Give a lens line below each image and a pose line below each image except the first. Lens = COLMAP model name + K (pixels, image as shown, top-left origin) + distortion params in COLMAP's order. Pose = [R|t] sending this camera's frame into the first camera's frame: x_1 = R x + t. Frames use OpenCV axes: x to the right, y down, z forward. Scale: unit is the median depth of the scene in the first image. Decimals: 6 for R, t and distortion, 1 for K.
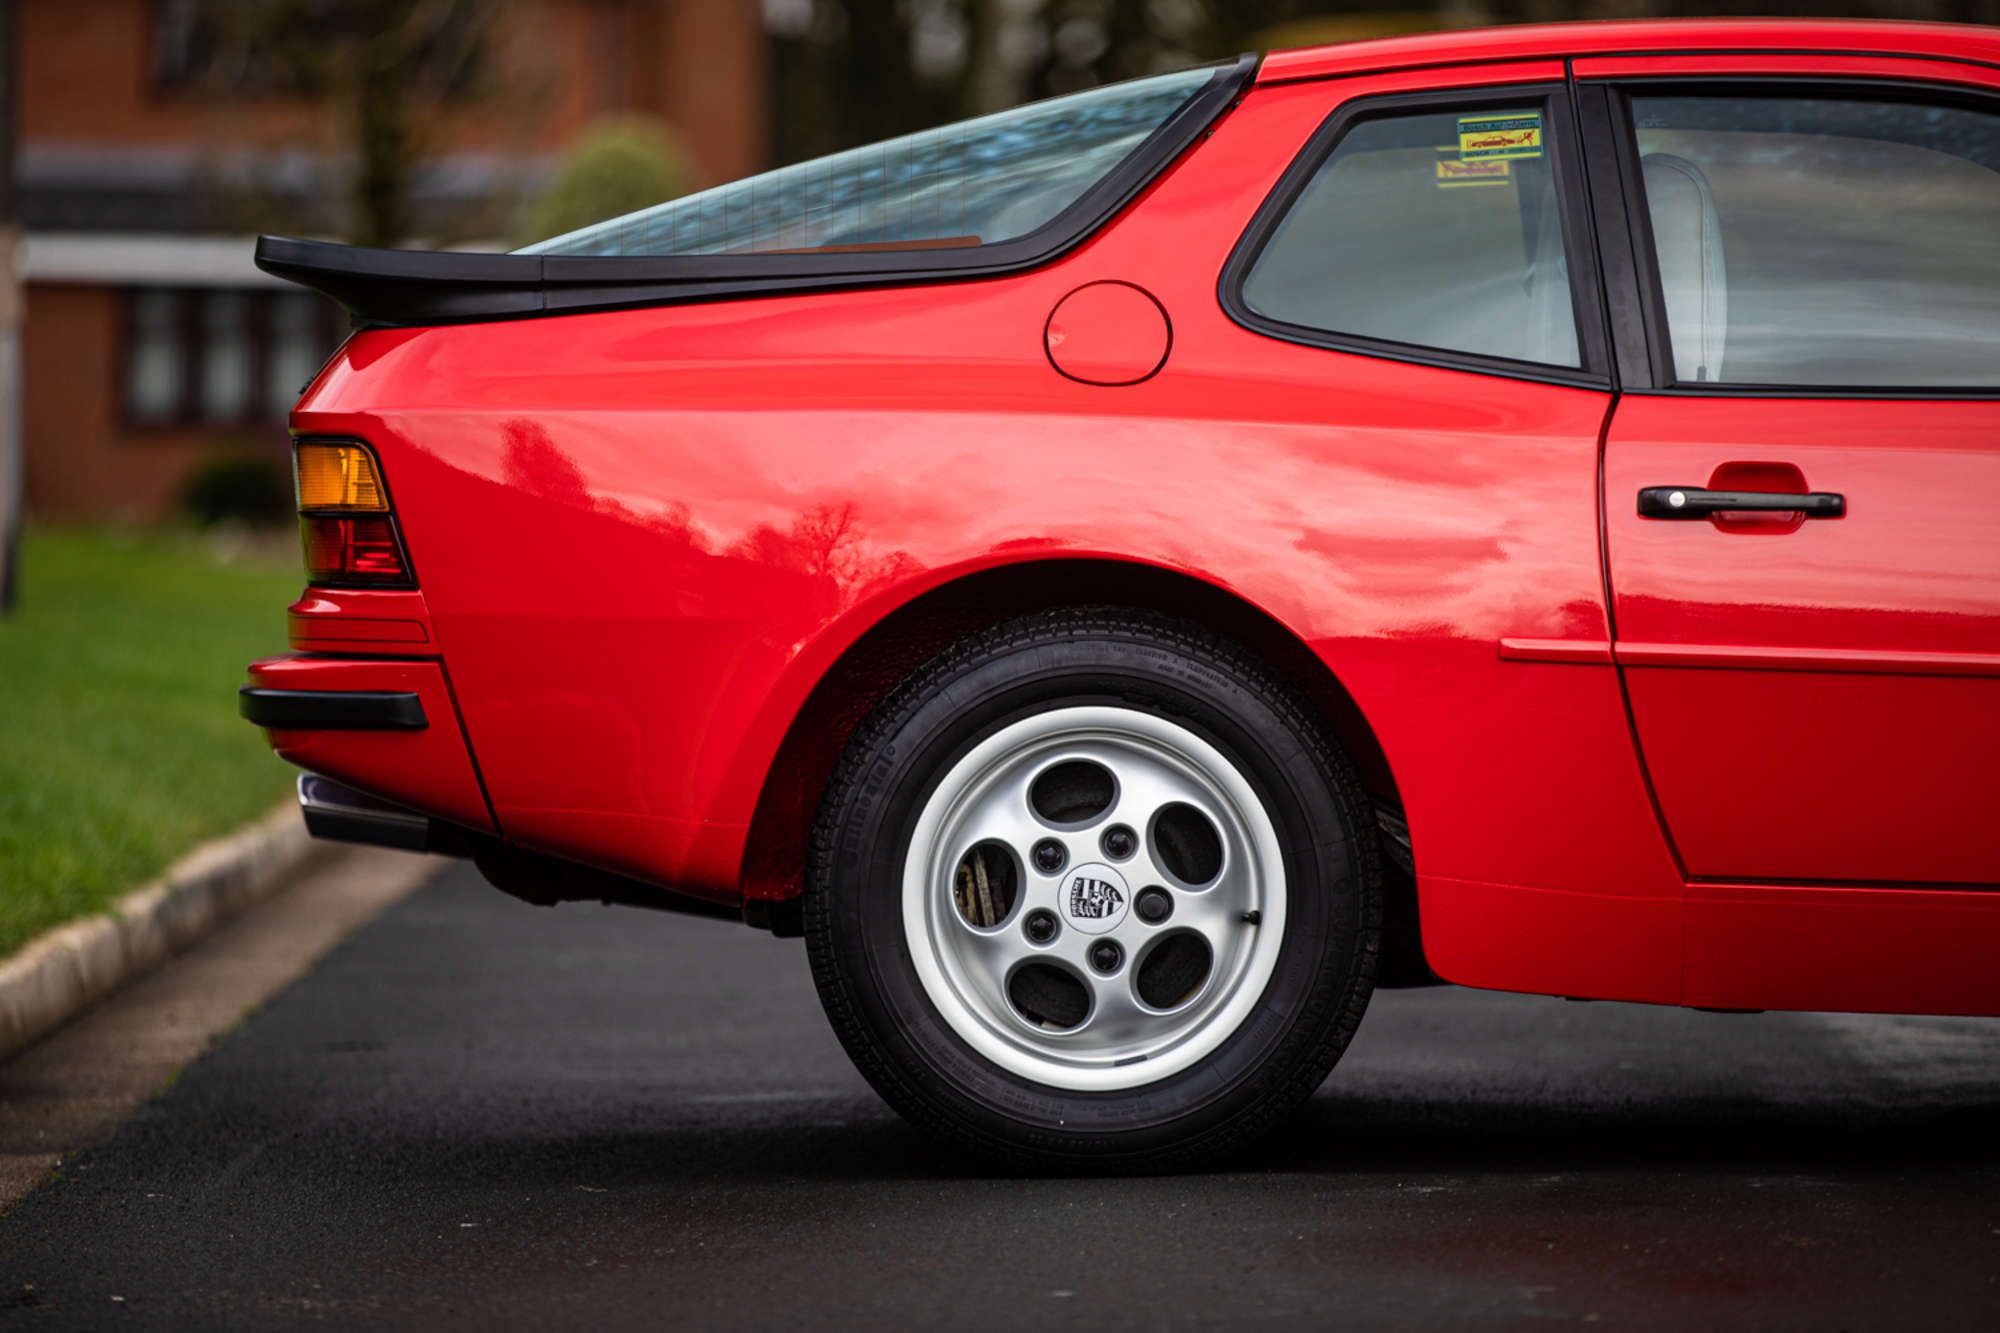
lens RADIAL K [[10547.2, 0, 1007.9], [0, 10547.2, 669.5], [0, 0, 1]] dist [1.424047, 0.000000]
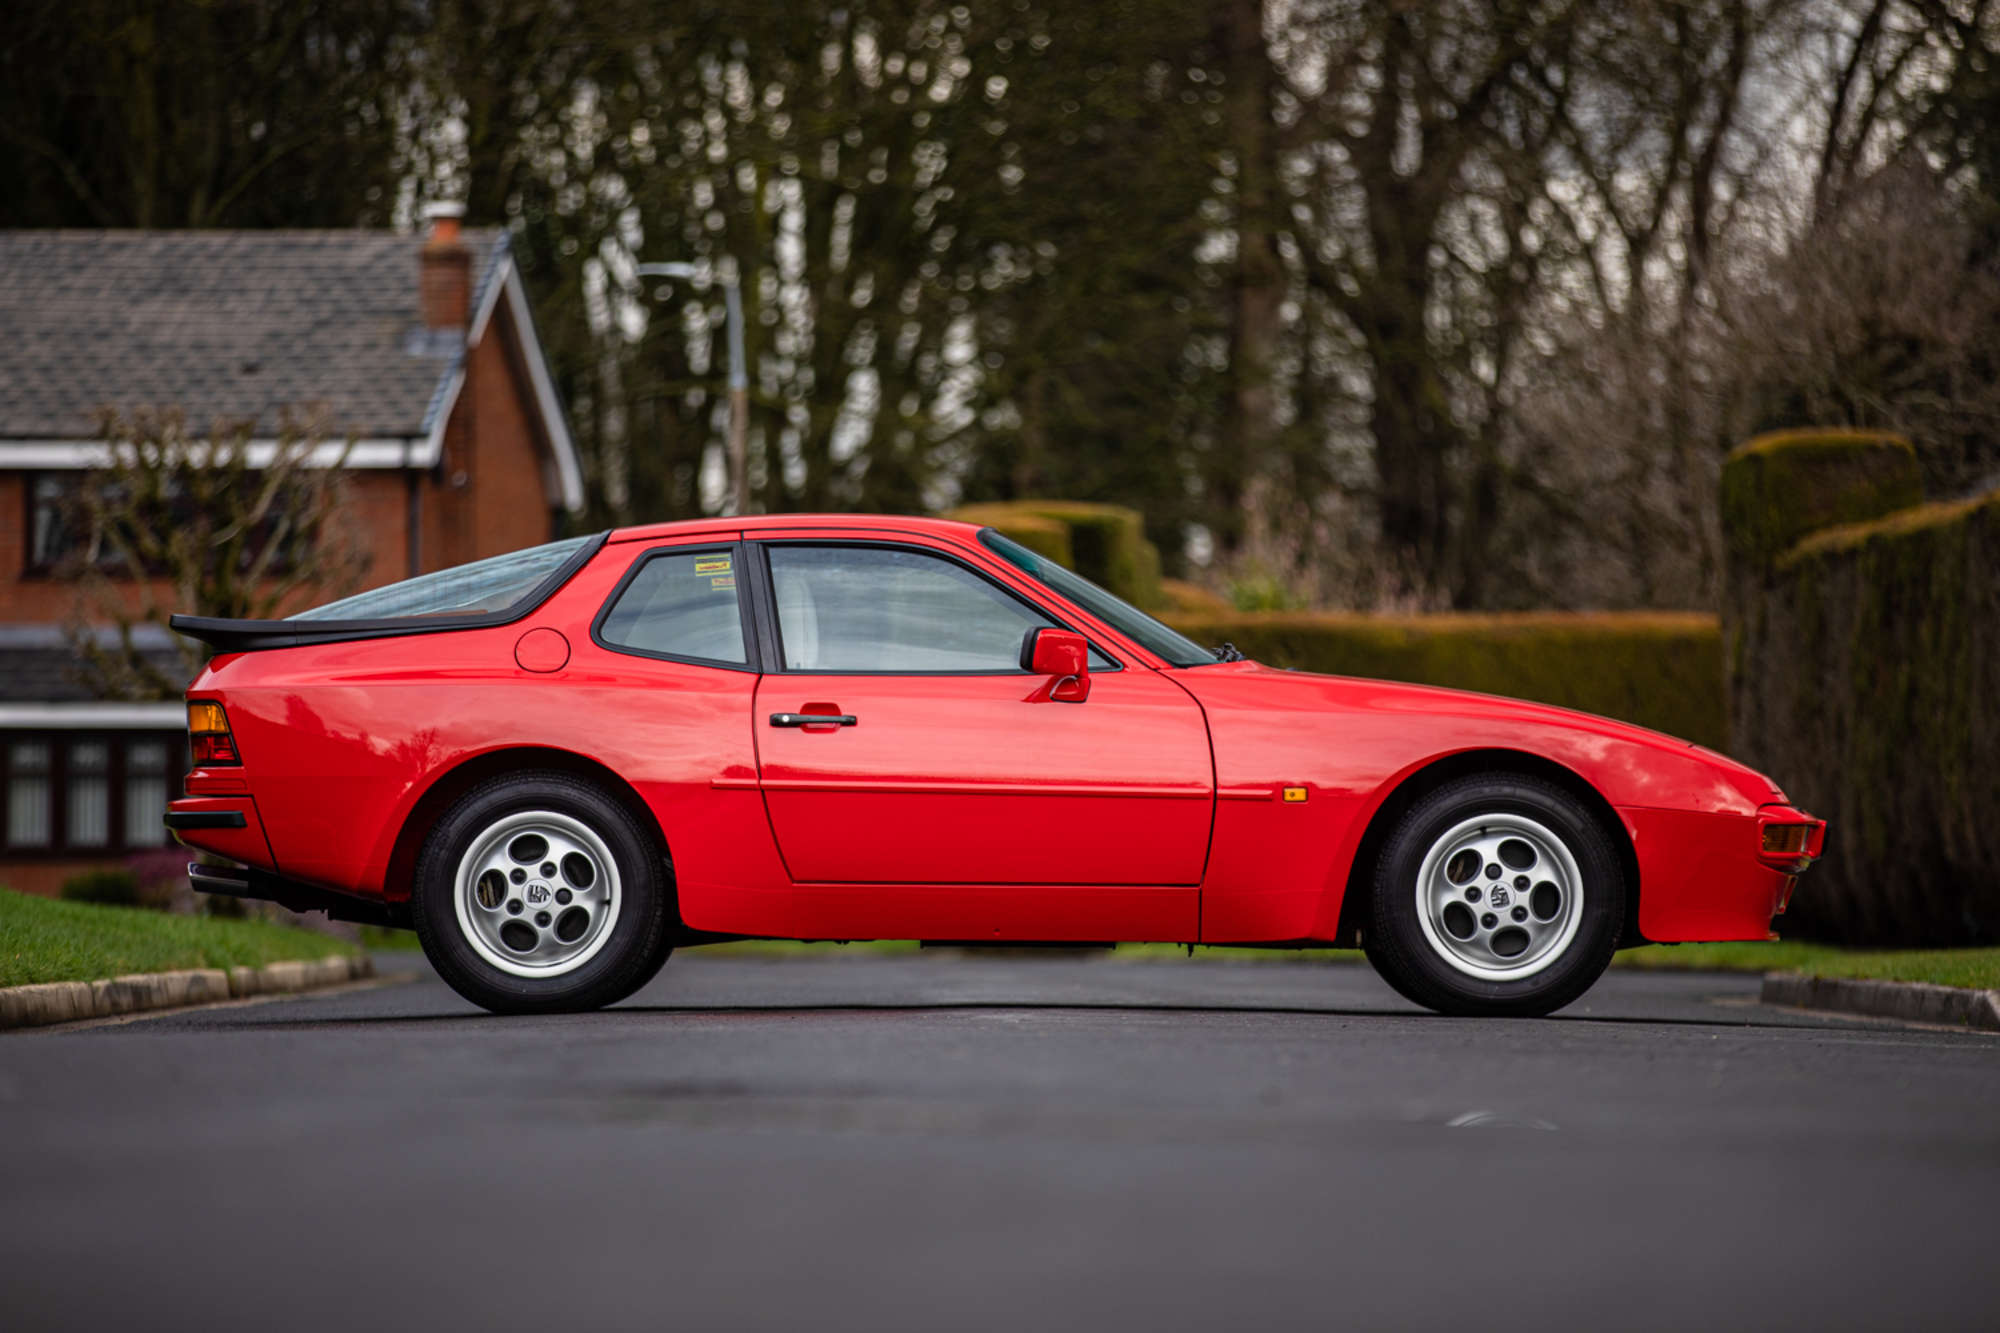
lens RADIAL K [[10971.5, 0, 995.3], [0, 10971.5, 649.5], [0, 0, 1]] dist [2.005507, 0.000000]
pose [[0.999885, -0.013608, 0.006672, 0.093030], [0.013826, 0.999334, -0.033769, 0.050956], [-0.006208, 0.033857, 0.999407, -1.418886]]
